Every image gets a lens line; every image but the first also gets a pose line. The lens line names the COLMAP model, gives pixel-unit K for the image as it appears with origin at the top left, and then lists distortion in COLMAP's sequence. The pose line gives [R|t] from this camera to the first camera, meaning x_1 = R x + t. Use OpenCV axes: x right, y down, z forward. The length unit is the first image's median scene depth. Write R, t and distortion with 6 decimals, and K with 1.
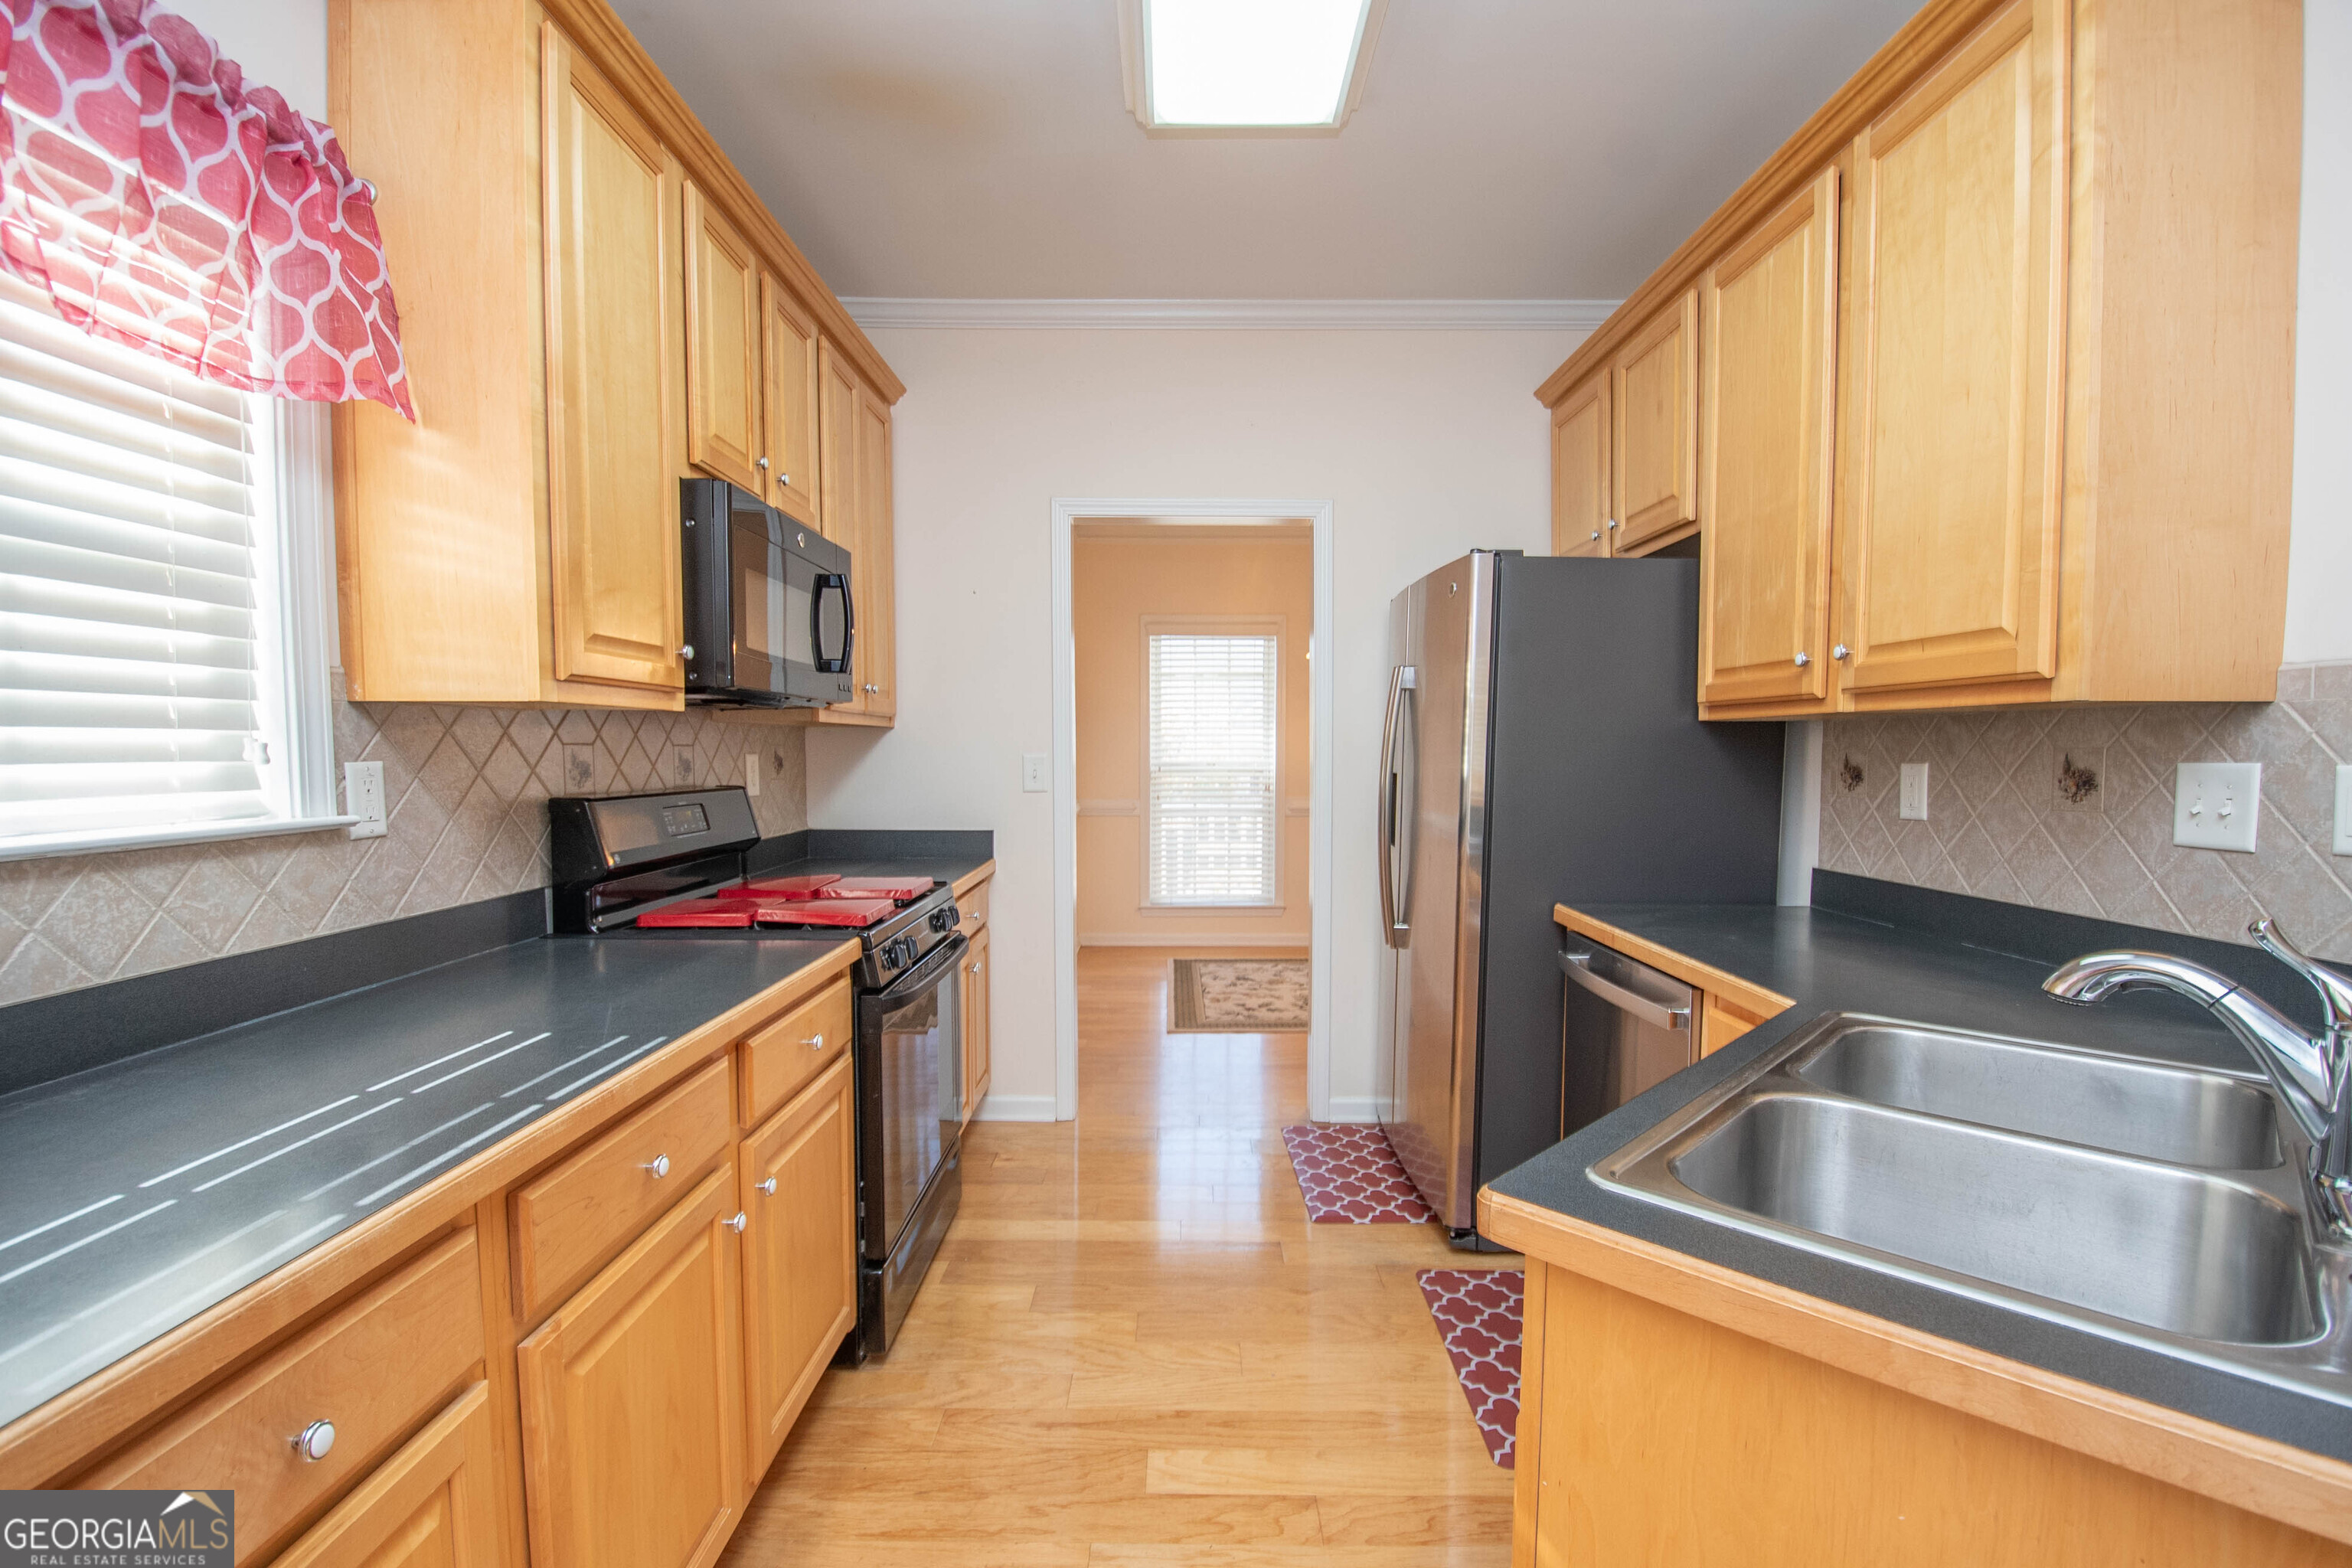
lens RADIAL K [[1027.2, 0, 1178.2], [0, 1027.2, 816.3], [0, 0, 1]] dist [0.015159, -0.022648]
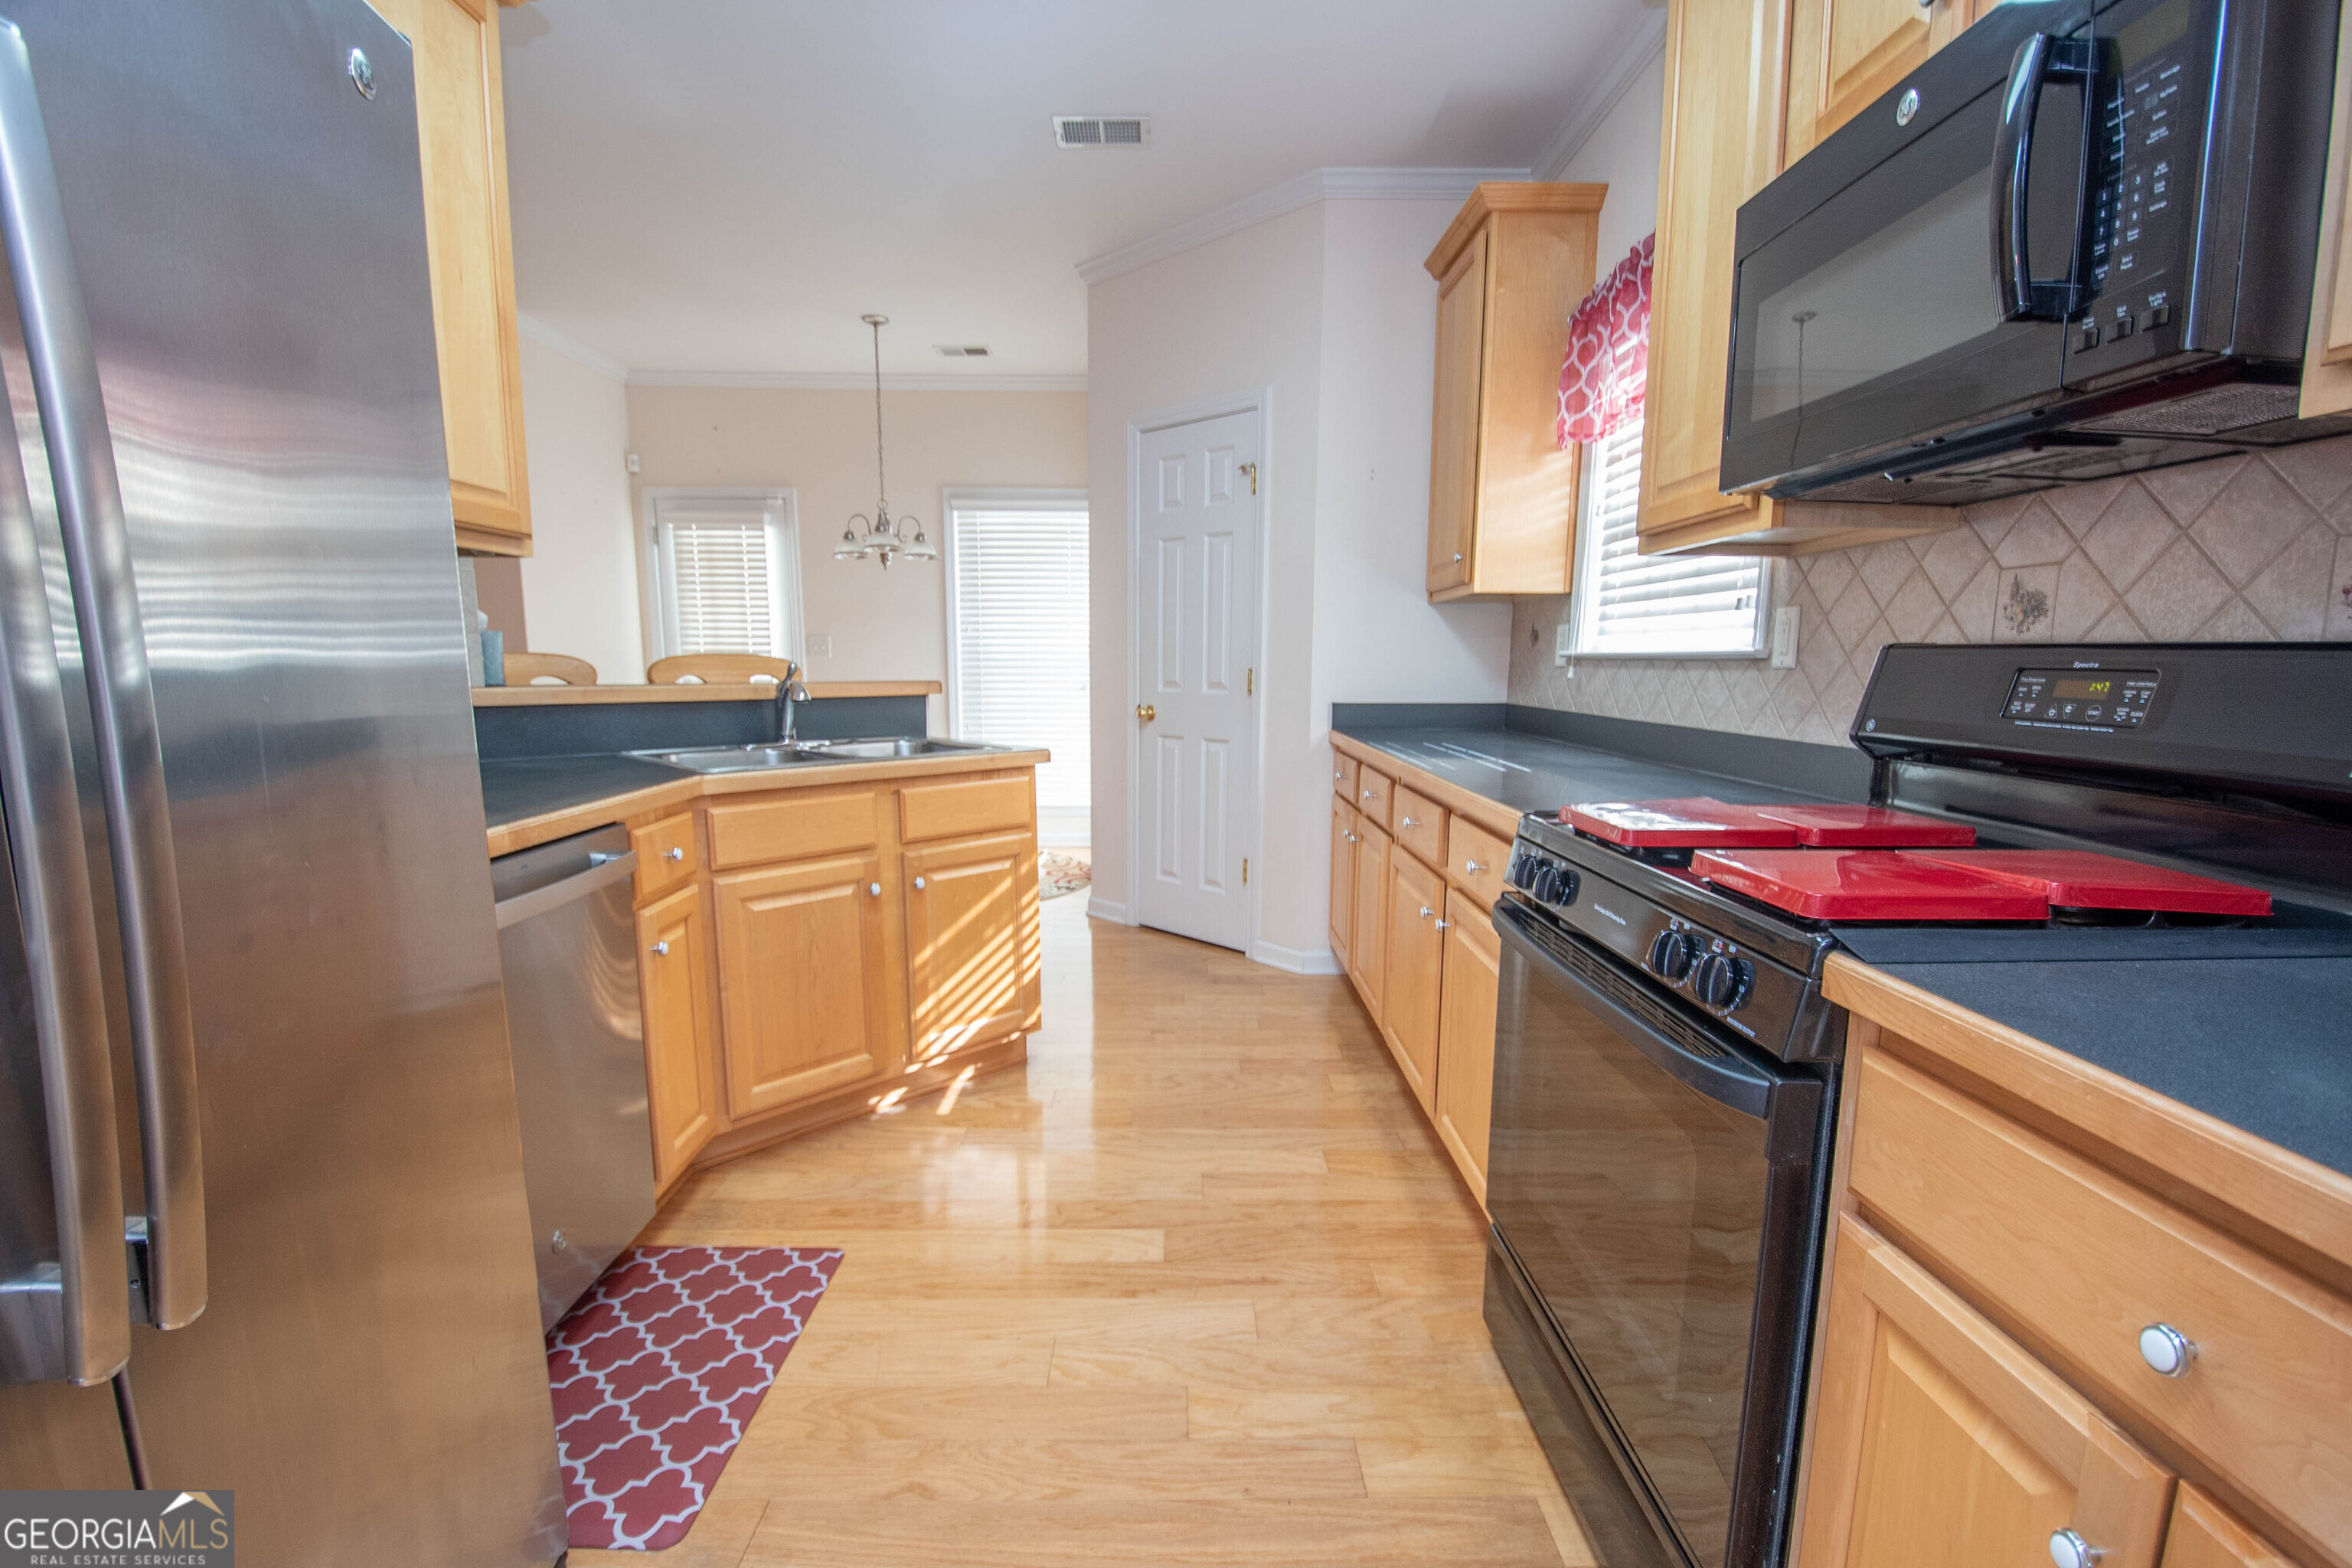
lens RADIAL K [[1027.2, 0, 1178.2], [0, 1027.2, 816.3], [0, 0, 1]] dist [0.015159, -0.022648]
pose [[-0.999817, -0.002259, -0.019021, -0.022682], [-0.006289, 0.976687, 0.214578, -0.057007], [0.018093, 0.214659, -0.976522, 1.892662]]
